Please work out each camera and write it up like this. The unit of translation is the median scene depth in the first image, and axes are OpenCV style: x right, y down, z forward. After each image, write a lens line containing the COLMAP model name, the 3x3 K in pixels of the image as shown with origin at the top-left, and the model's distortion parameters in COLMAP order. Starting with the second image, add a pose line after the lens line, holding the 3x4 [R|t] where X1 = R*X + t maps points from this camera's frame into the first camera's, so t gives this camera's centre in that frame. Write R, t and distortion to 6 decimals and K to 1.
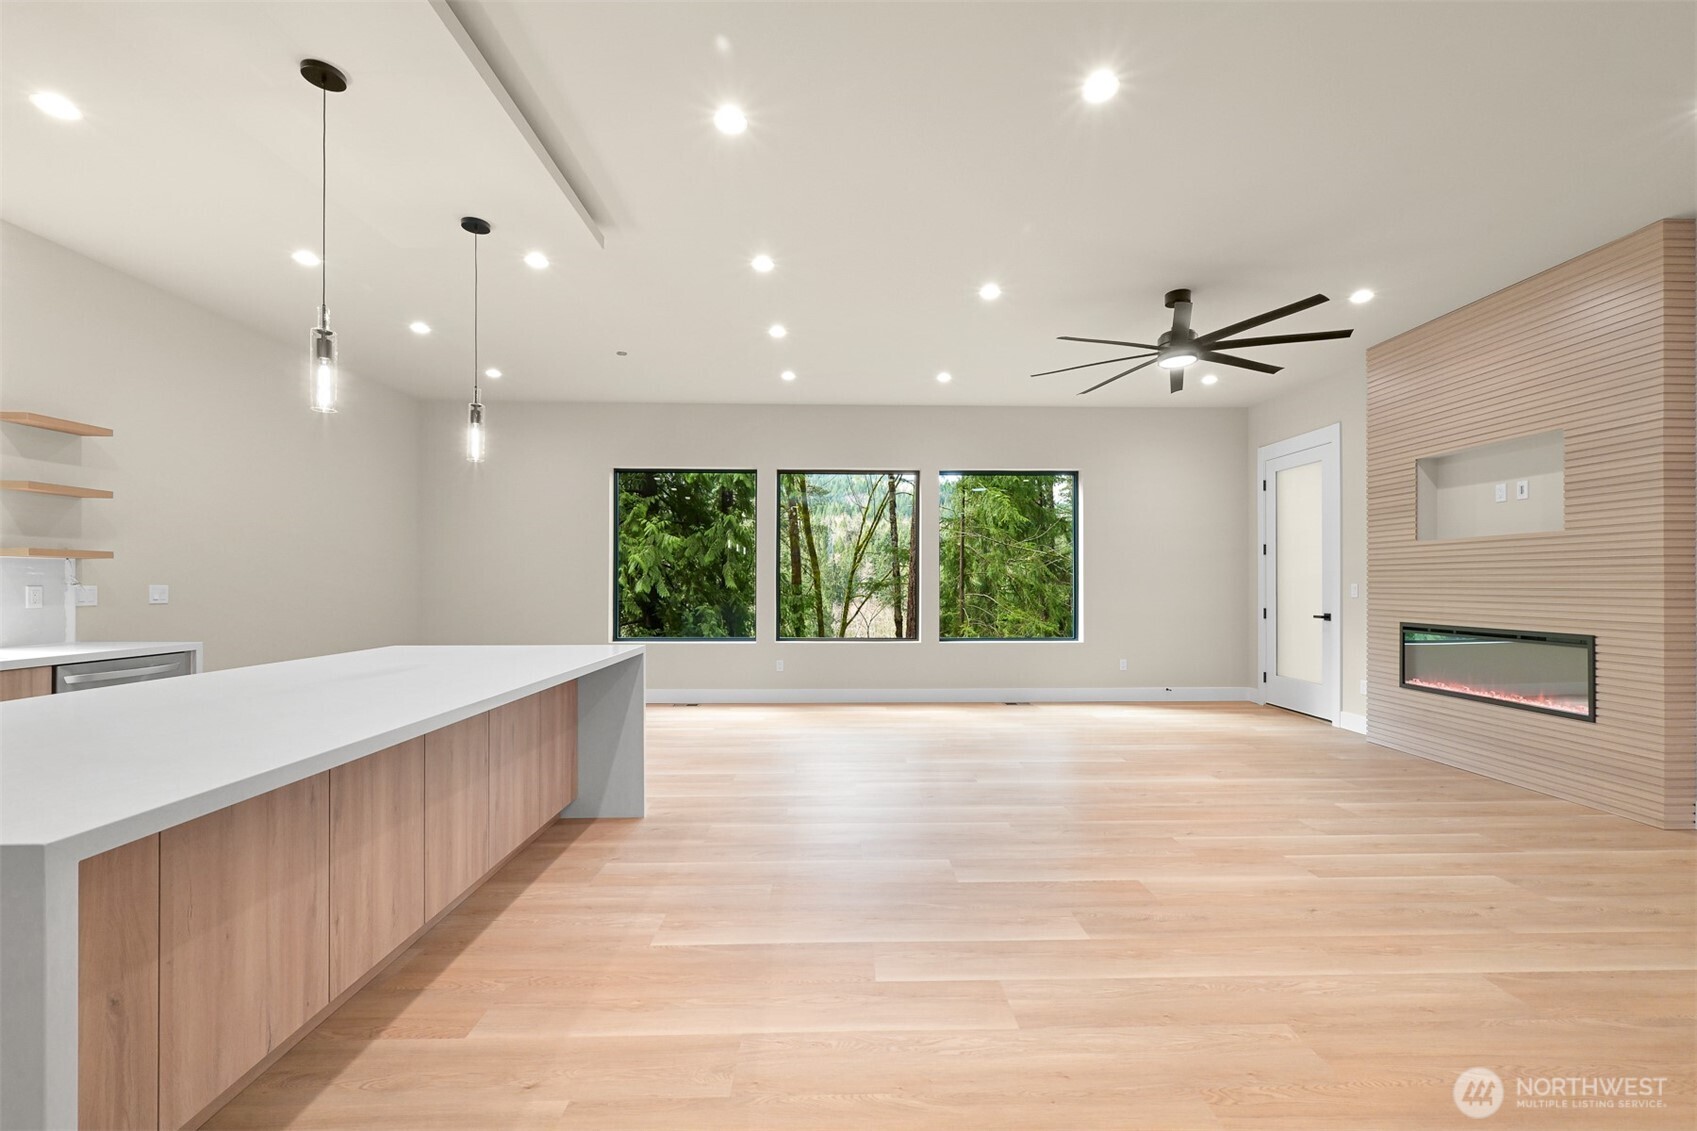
lens RADIAL K [[679.6, 0, 855.7], [0, 679.6, 583.0], [0, 0, 1]] dist [-0.000061, 0.000316]
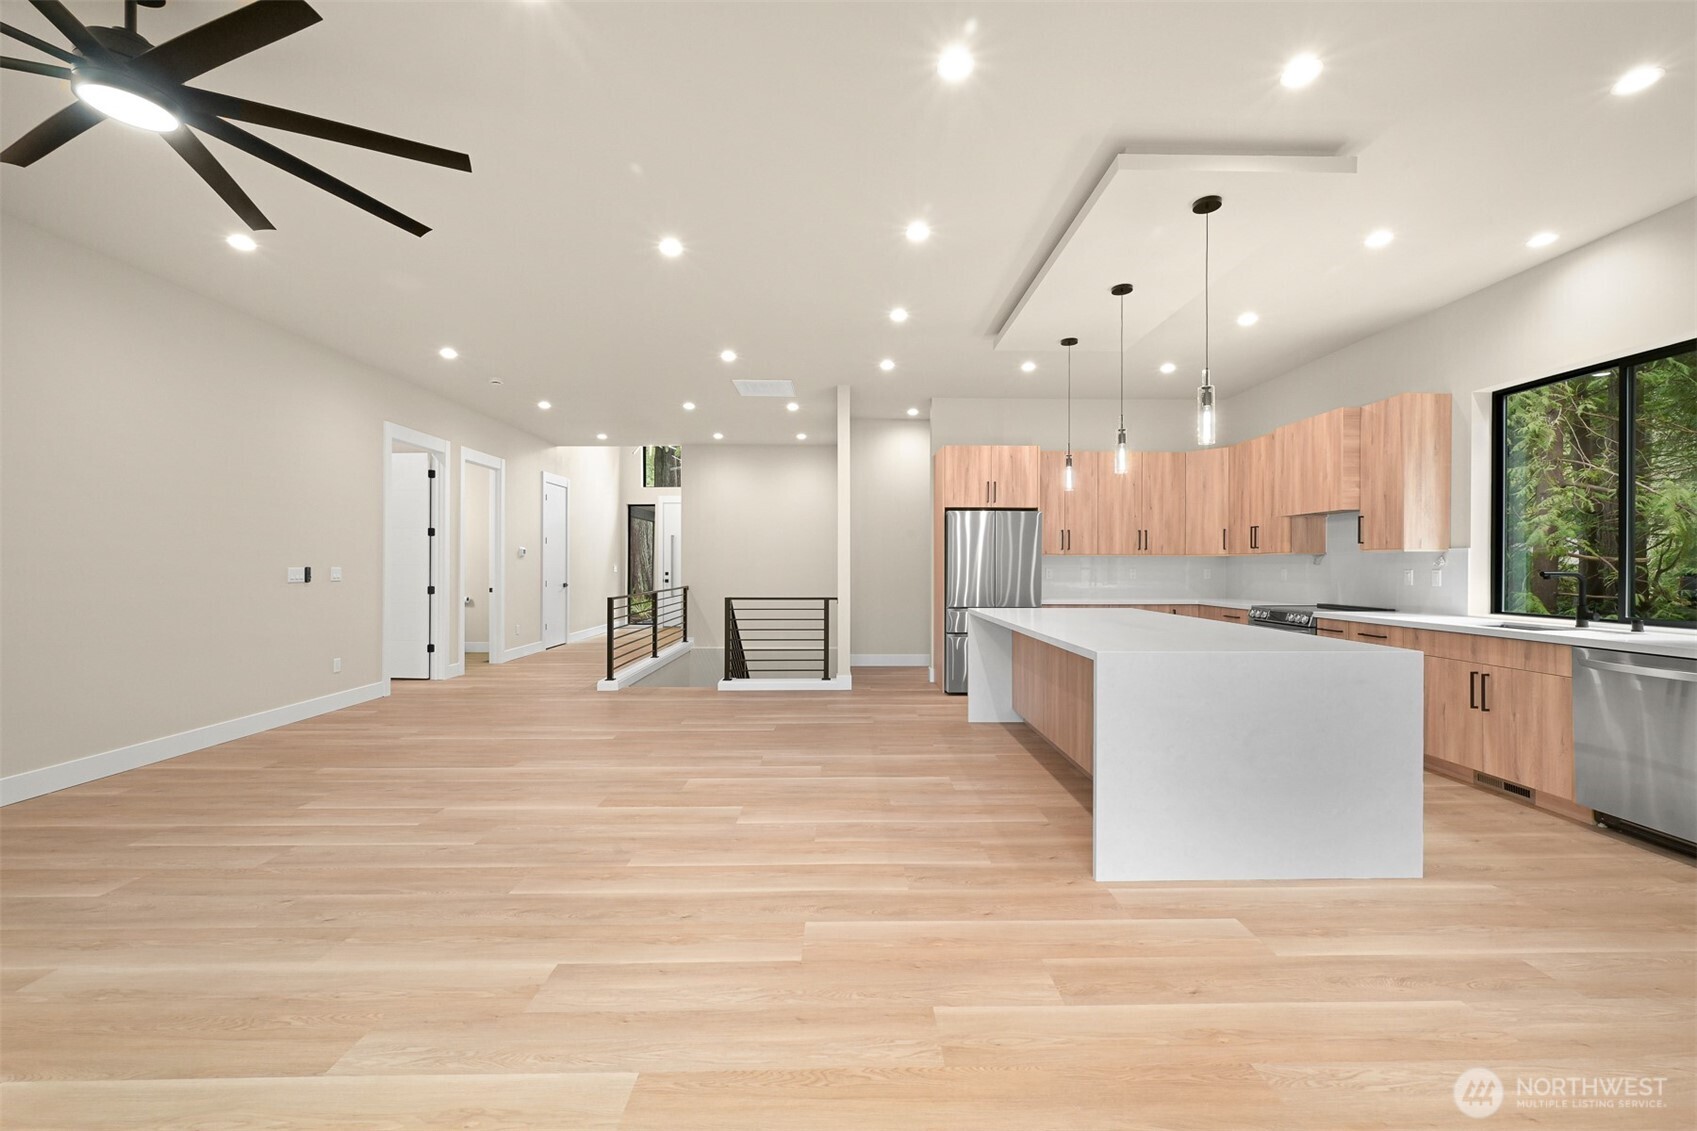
lens RADIAL K [[677.5, 0, 867.4], [0, 677.5, 565.8], [0, 0, 1]] dist [-0.001585, 0.000023]
pose [[-0.999985, -0.001693, -0.005115, -0.045348], [-0.001703, 0.999997, 0.001910, -0.003301], [0.005112, 0.001918, -0.999985, 1.442331]]
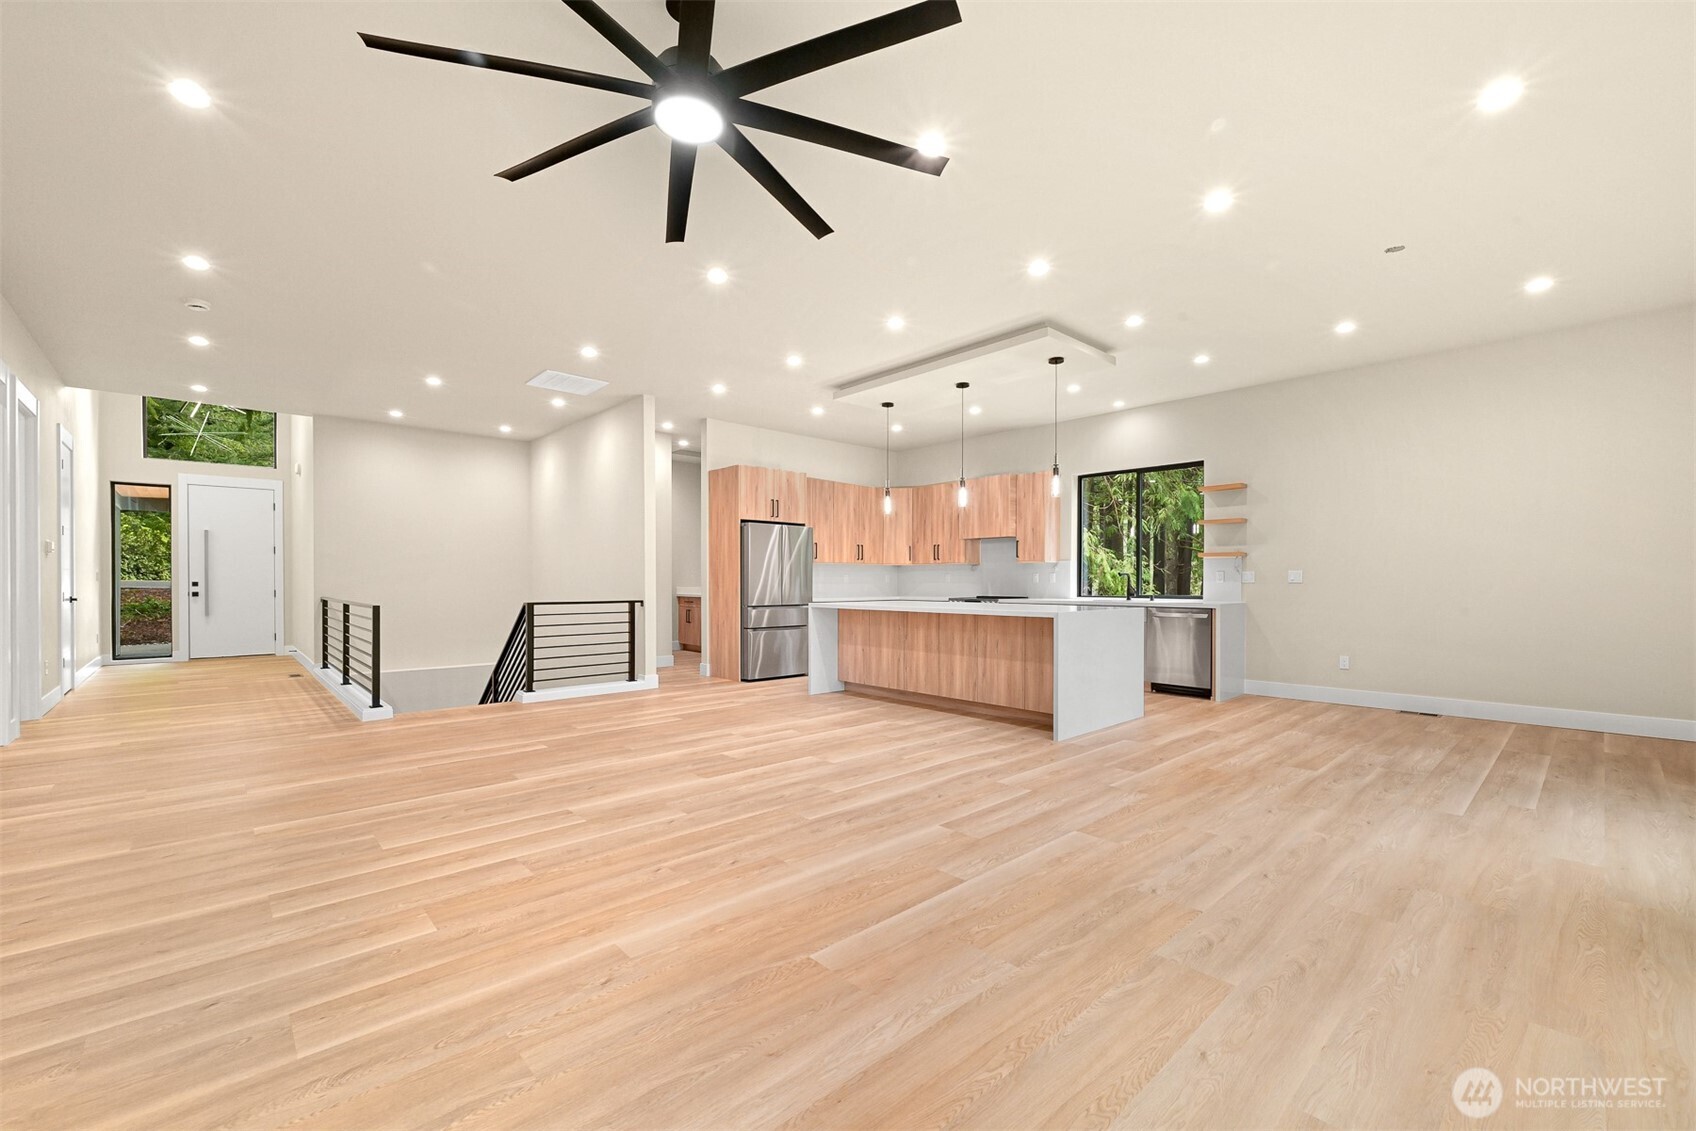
lens RADIAL K [[686.5, 0, 864.1], [0, 686.5, 583.2], [0, 0, 1]] dist [-0.001661, -0.000375]
pose [[-0.744319, 0.001246, -0.667823, 0.708937], [-0.001418, 0.999993, 0.003446, 0.026004], [0.667822, 0.003512, -0.744313, 1.440977]]
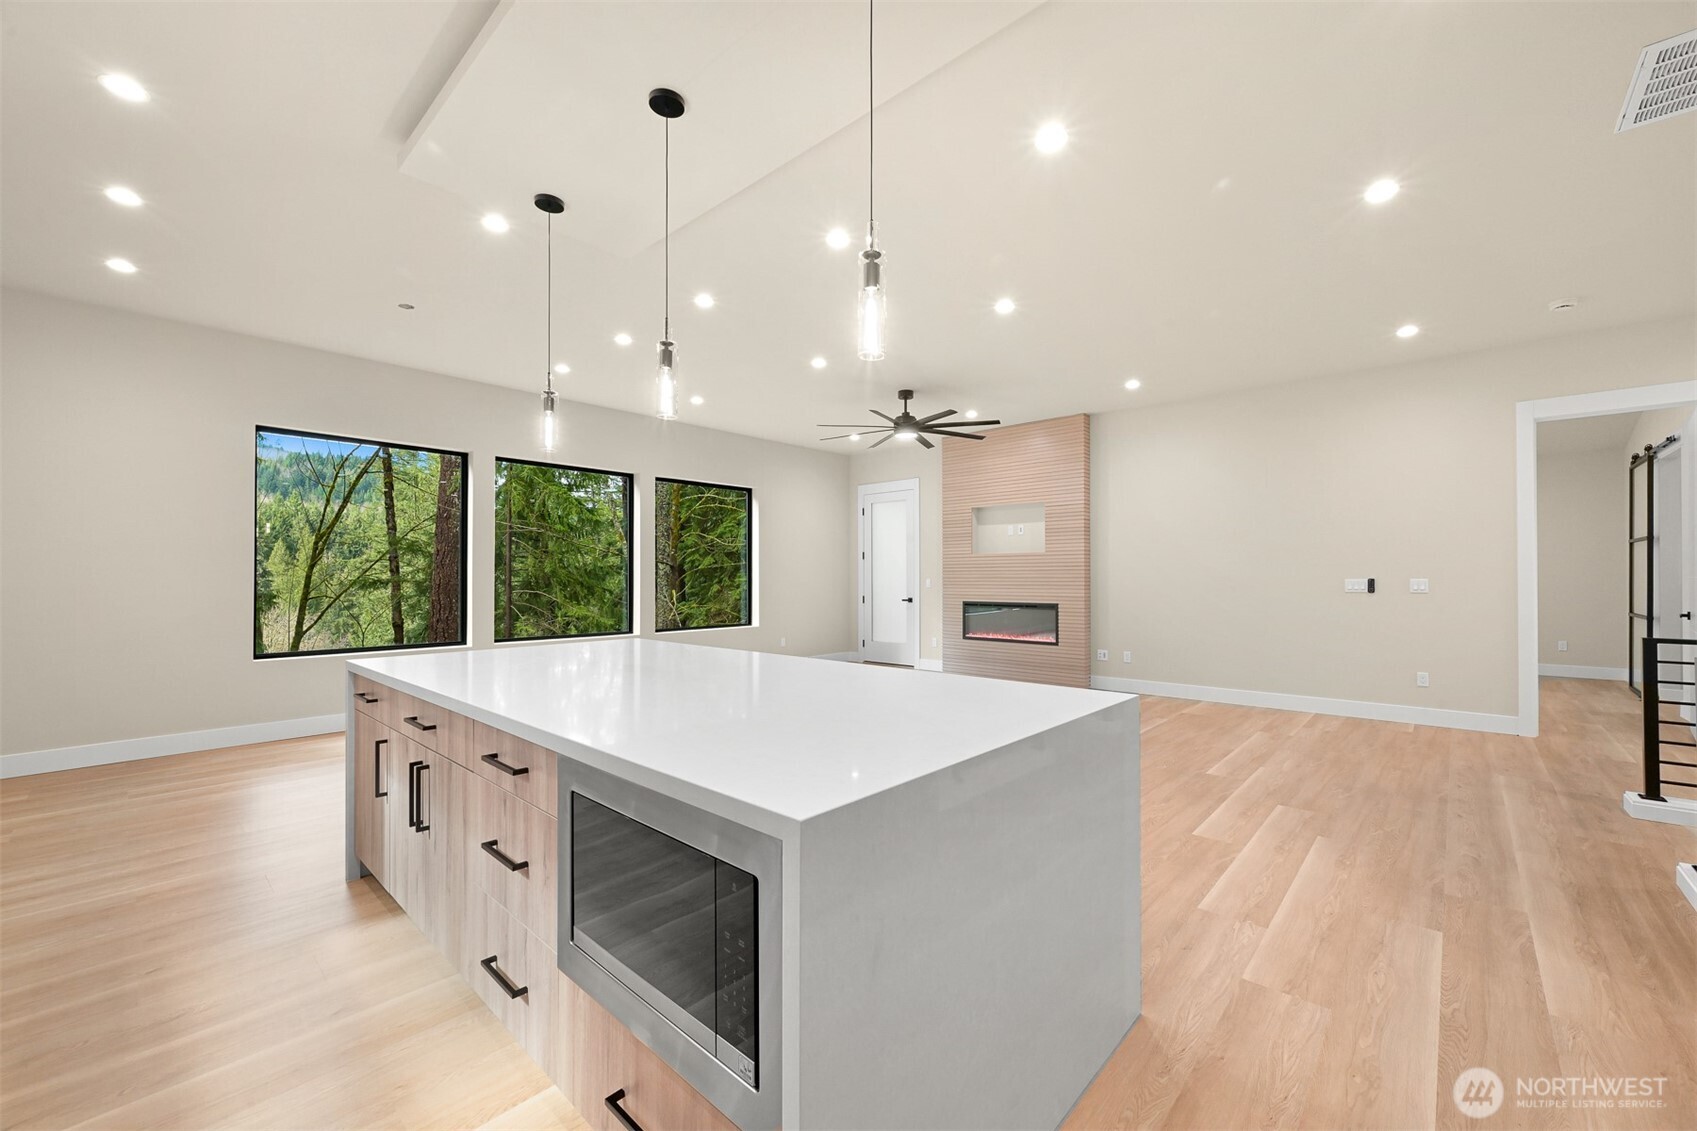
lens RADIAL K [[667.4, 0, 865.6], [0, 667.4, 576.7], [0, 0, 1]] dist [-0.000979, 0.000406]
pose [[0.682190, 0.000052, 0.731175, -0.676474], [0.003144, 0.999991, -0.003005, -0.000045], [-0.731168, 0.004349, 0.682184, 0.031903]]
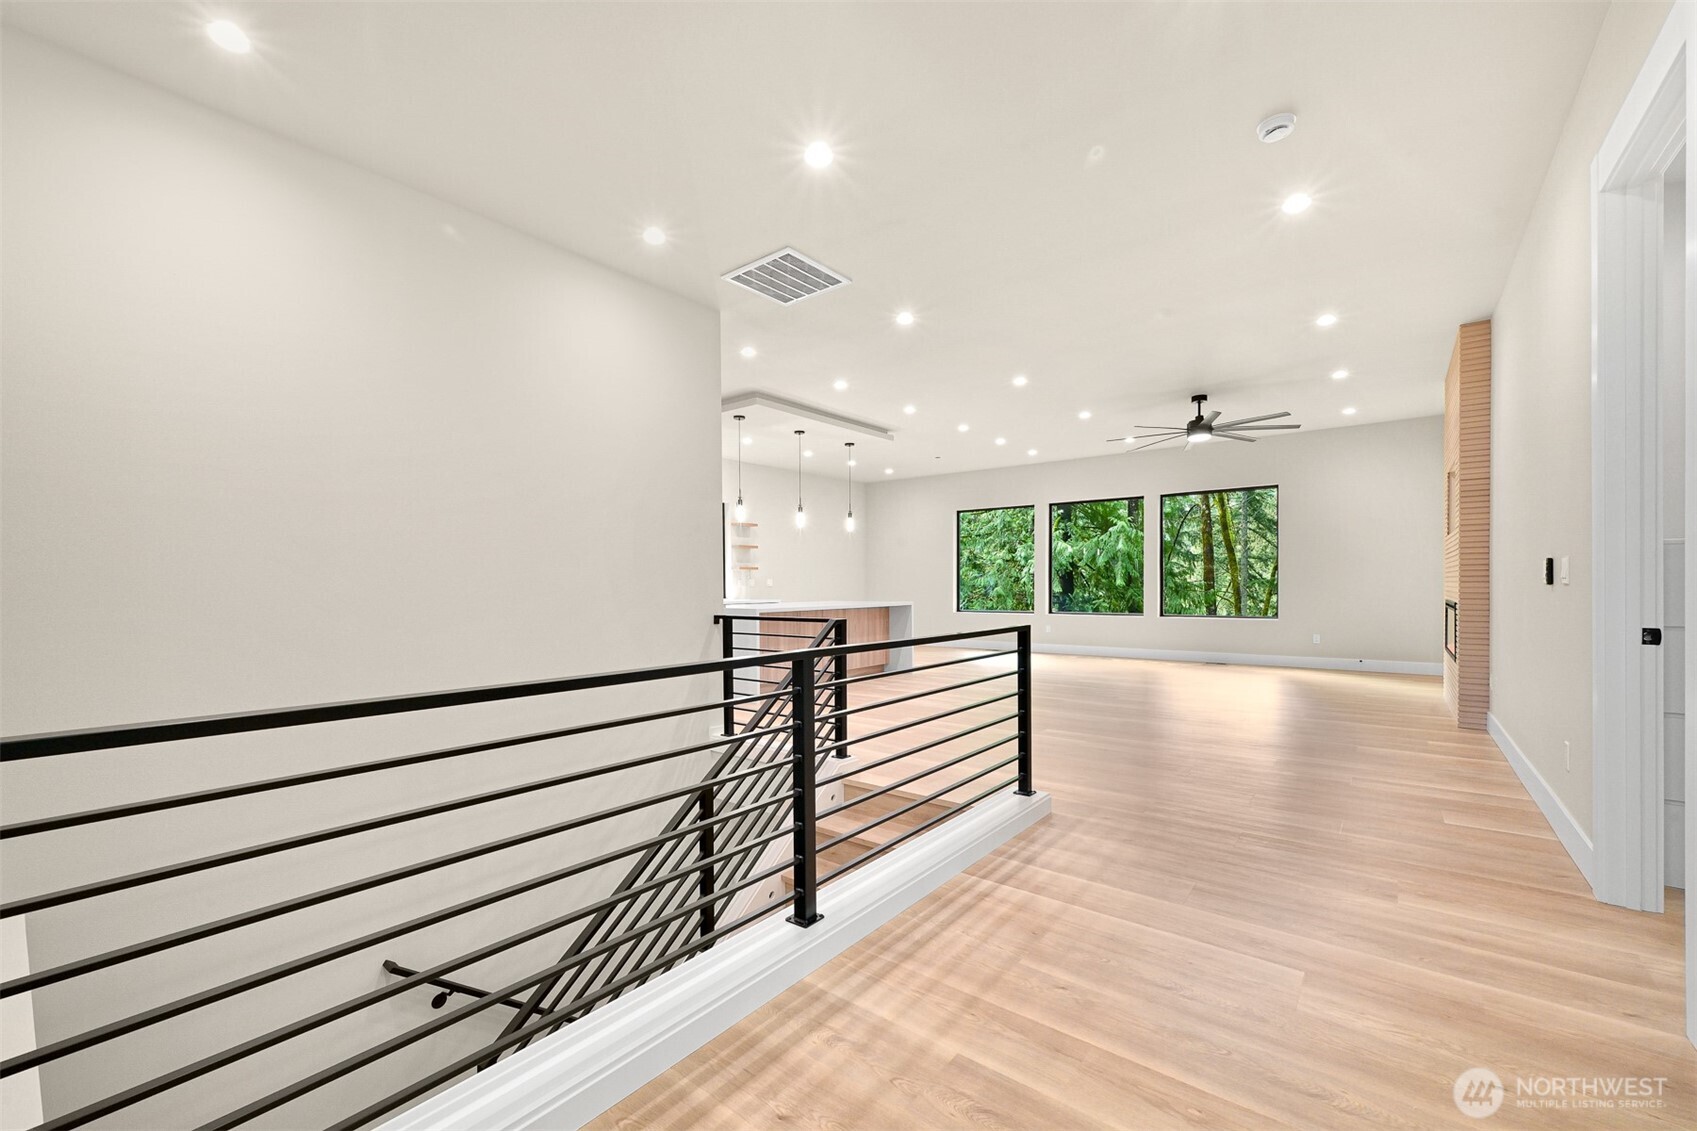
lens RADIAL K [[686.8, 0, 832.7], [0, 686.8, 602.8], [0, 0, 1]] dist [-0.001707, -0.000062]
pose [[0.753540, 0.012512, -0.657283, 0.875539], [0.006117, 0.999642, 0.026043, 0.025368], [0.657374, -0.023645, 0.753194, -0.816217]]
